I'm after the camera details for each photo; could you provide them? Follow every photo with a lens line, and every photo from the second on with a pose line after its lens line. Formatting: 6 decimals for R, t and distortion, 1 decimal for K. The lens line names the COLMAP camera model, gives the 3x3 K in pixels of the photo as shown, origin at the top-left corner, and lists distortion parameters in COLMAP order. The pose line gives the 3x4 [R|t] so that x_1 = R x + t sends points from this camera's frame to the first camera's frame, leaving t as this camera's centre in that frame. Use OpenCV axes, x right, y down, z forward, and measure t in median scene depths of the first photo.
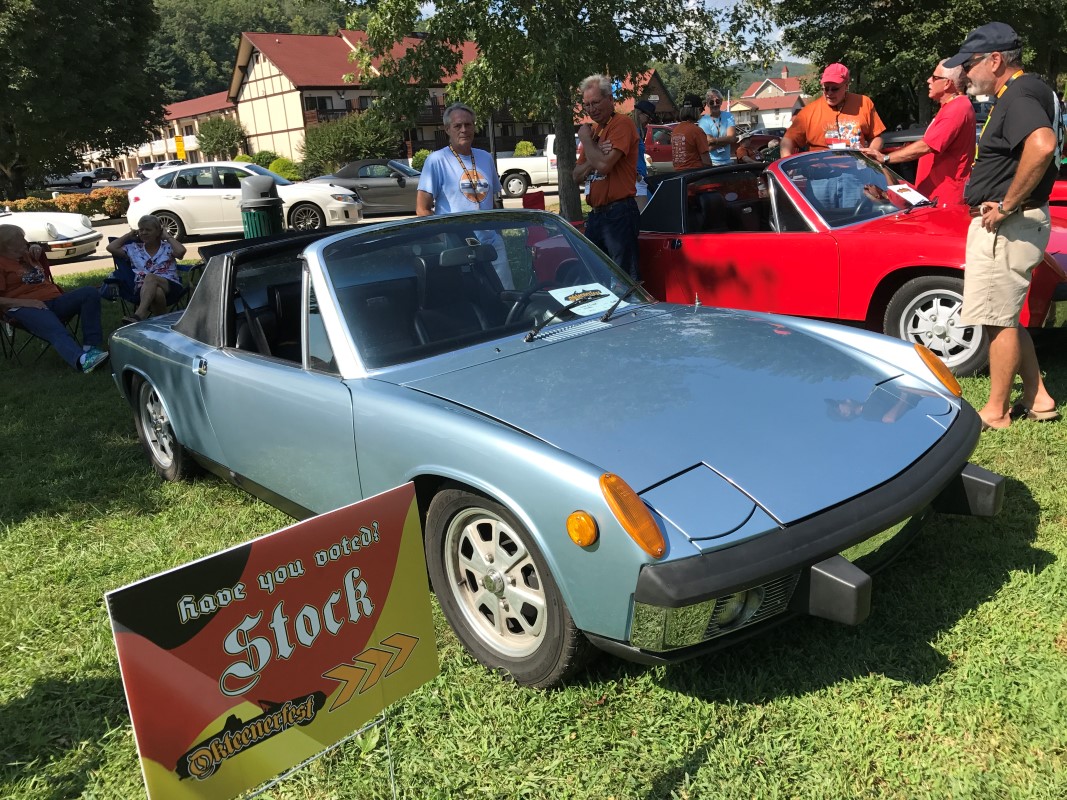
lens RADIAL K [[873.3, 0, 535.0], [0, 873.3, 396.9], [0, 0, 1]] dist [-0.003152, 0.011176]
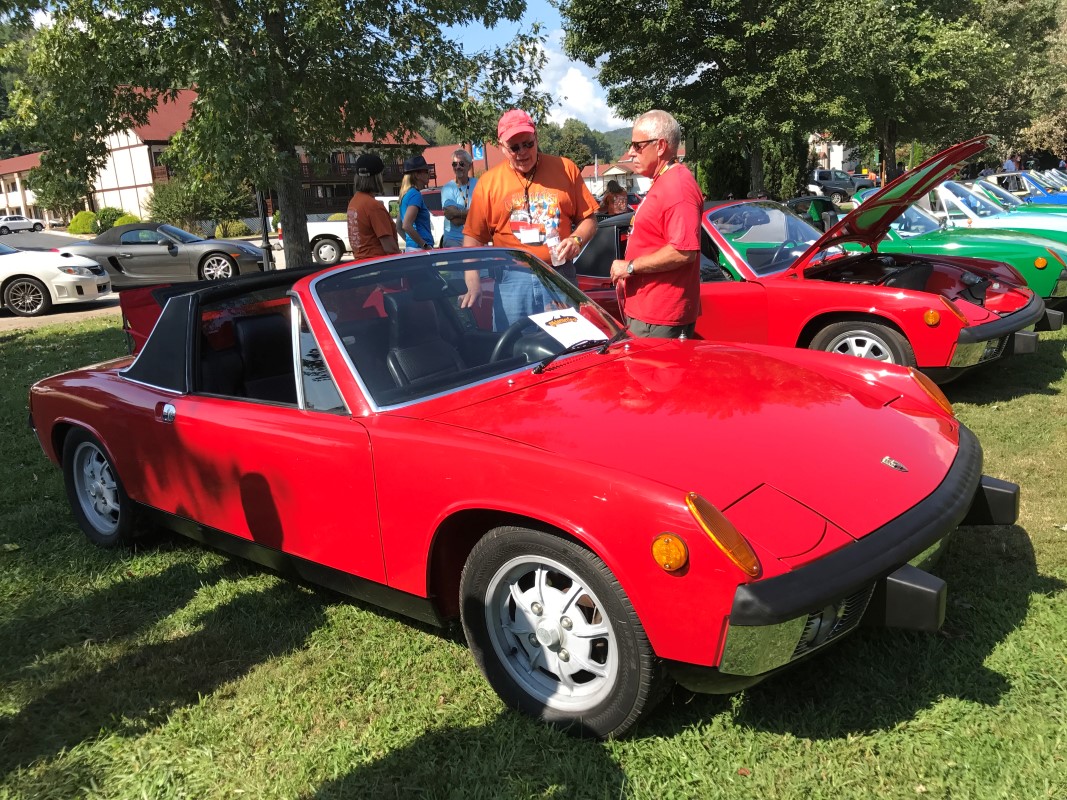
lens RADIAL K [[863.7, 0, 533.3], [0, 863.7, 401.9], [0, 0, 1]] dist [0.003521, 0.003999]
pose [[0.992768, -0.013724, 0.119261, 0.031914], [0.020391, 0.998286, -0.054863, -0.014363], [-0.118304, 0.056899, 0.991346, 0.041389]]
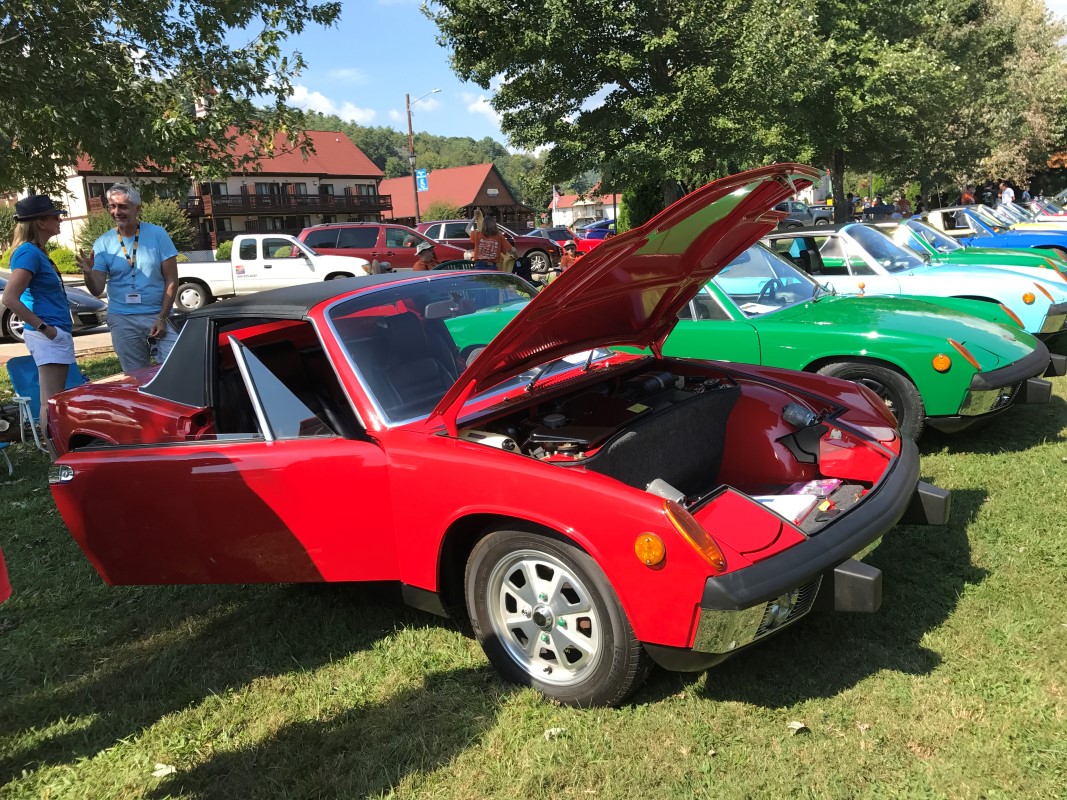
lens RADIAL K [[863.3, 0, 531.5], [0, 863.3, 402.8], [0, 0, 1]] dist [-0.020913, 0.063054]
pose [[0.990141, -0.015624, 0.139204, 0.068364], [0.027716, 0.995965, -0.085354, -0.029209], [-0.137308, 0.088371, 0.986578, 0.079521]]
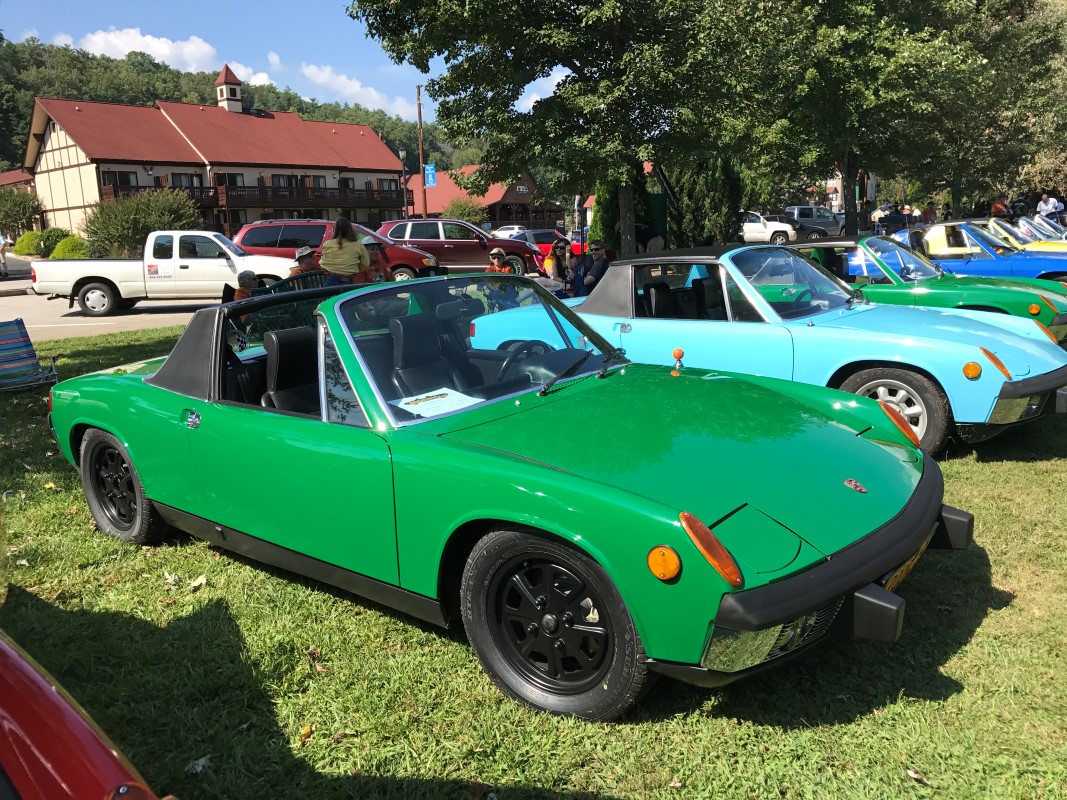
lens RADIAL K [[856.5, 0, 529.0], [0, 856.5, 404.4], [0, 0, 1]] dist [0.013656, -0.010815]
pose [[0.995605, 0.018488, 0.091804, 0.104410], [-0.011086, 0.996694, -0.080493, -0.041602], [-0.092988, 0.079122, 0.992518, 0.111652]]
